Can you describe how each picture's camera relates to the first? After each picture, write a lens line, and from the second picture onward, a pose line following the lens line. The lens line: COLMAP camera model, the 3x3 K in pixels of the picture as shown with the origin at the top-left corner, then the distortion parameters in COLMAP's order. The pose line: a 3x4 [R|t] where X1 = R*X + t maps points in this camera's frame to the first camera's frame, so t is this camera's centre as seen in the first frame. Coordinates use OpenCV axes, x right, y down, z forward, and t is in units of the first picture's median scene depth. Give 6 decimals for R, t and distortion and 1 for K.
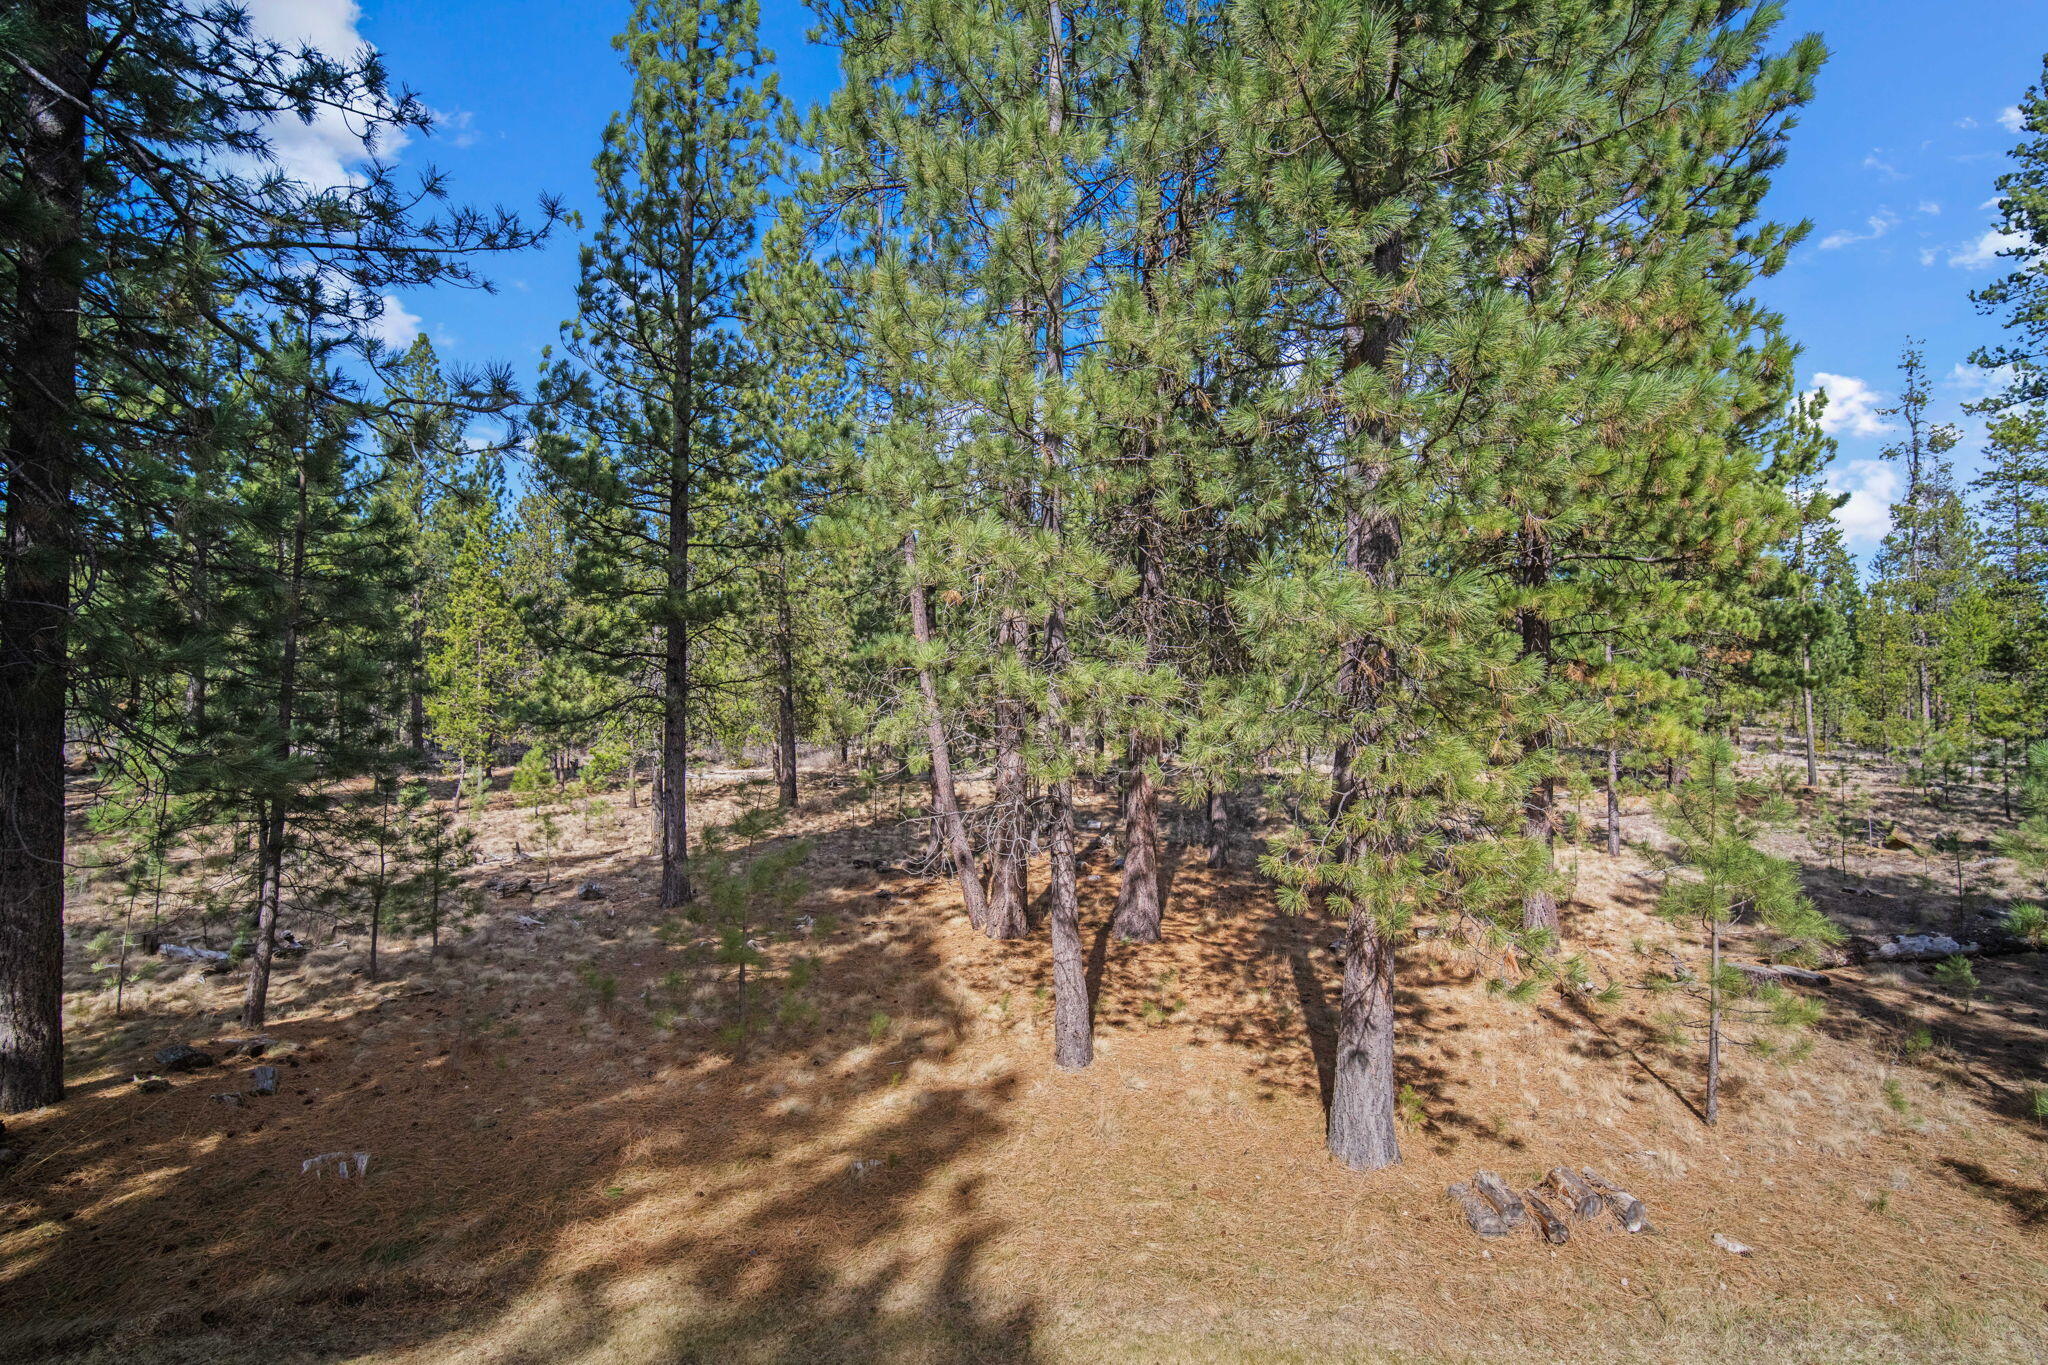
lens RADIAL K [[900.5, 0, 1028.5], [0, 900.5, 684.3], [0, 0, 1]] dist [-0.002749, 0.000629]
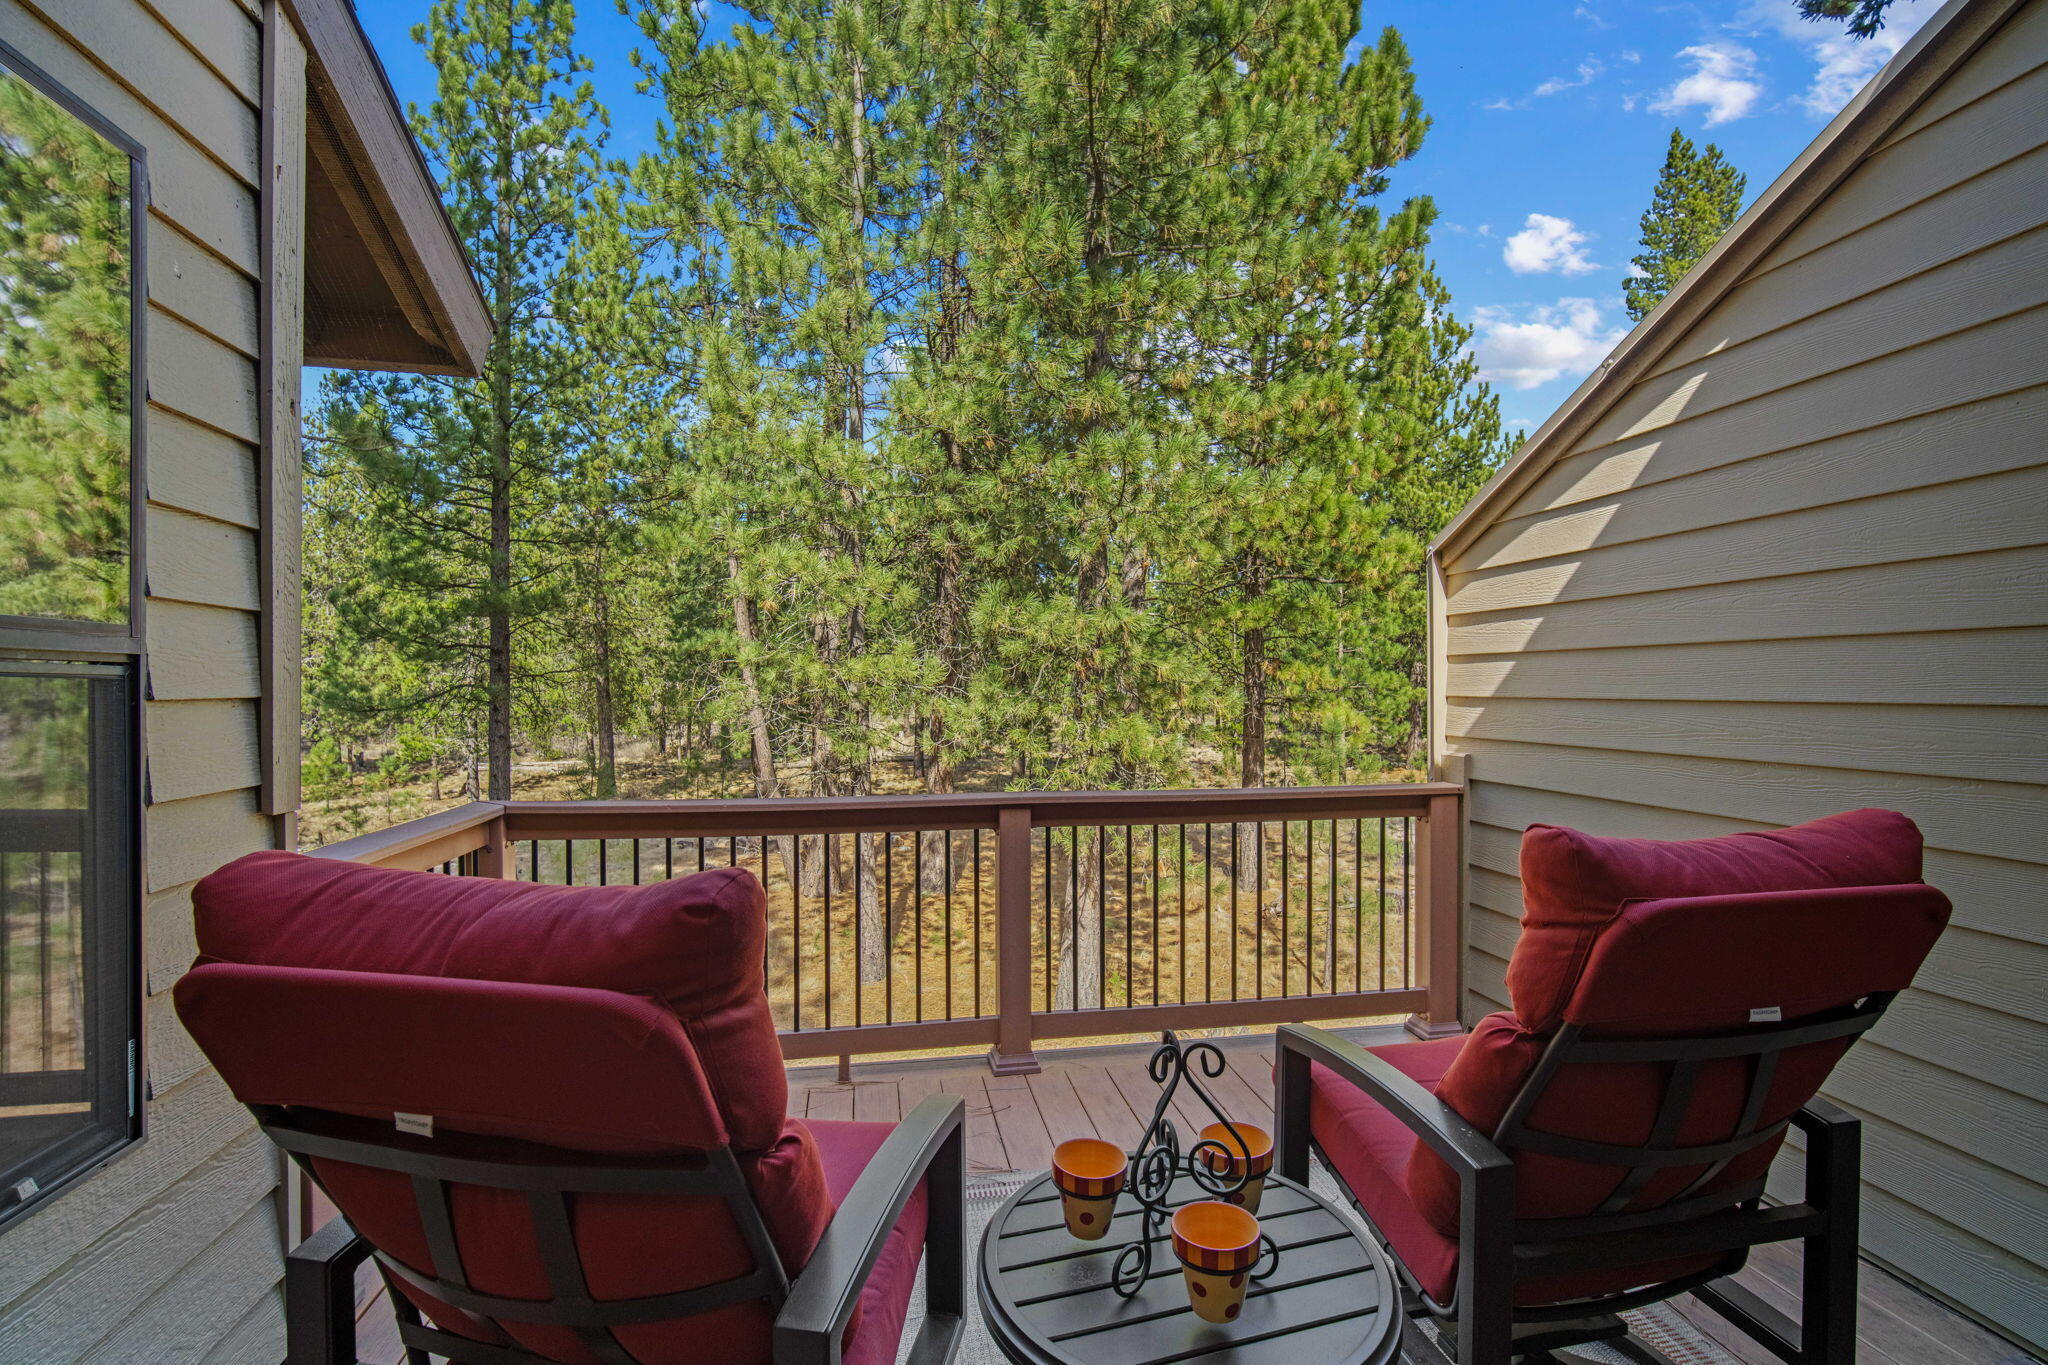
lens RADIAL K [[901.2, 0, 1024.6], [0, 901.2, 693.5], [0, 0, 1]] dist [-0.010659, 0.000573]
pose [[0.983004, -0.000480, 0.183585, 0.014789], [-0.003448, 0.999772, 0.021076, -0.001477], [-0.183553, -0.021350, 0.982778, -0.125124]]
